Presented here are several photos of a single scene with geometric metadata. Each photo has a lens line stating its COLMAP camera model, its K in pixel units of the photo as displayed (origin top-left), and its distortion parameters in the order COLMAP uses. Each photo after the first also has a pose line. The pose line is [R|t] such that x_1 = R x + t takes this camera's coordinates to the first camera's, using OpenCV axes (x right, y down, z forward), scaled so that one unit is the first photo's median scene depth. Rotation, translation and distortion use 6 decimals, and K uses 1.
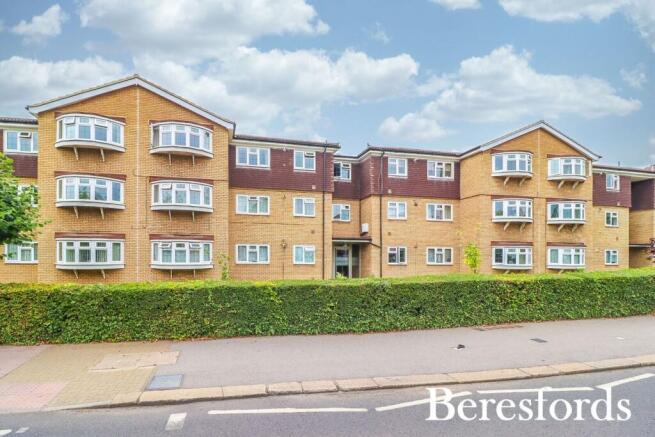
lens RADIAL K [[300.7, 0, 327.3], [0, 300.7, 241.7], [0, 0, 1]] dist [-0.004634, -0.000929]
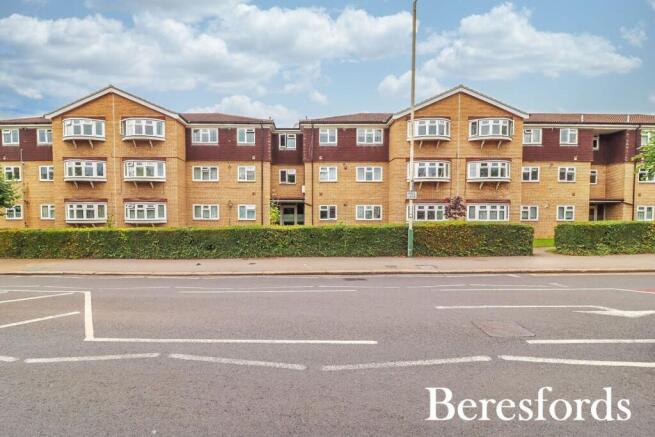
lens RADIAL K [[308.7, 0, 320.9], [0, 308.7, 209.0], [0, 0, 1]] dist [-0.004946, -0.000882]
pose [[0.982538, -0.007653, -0.185907, 0.460287], [0.013777, 0.999403, 0.031671, -0.007360], [0.185553, -0.033679, 0.982057, -0.195582]]
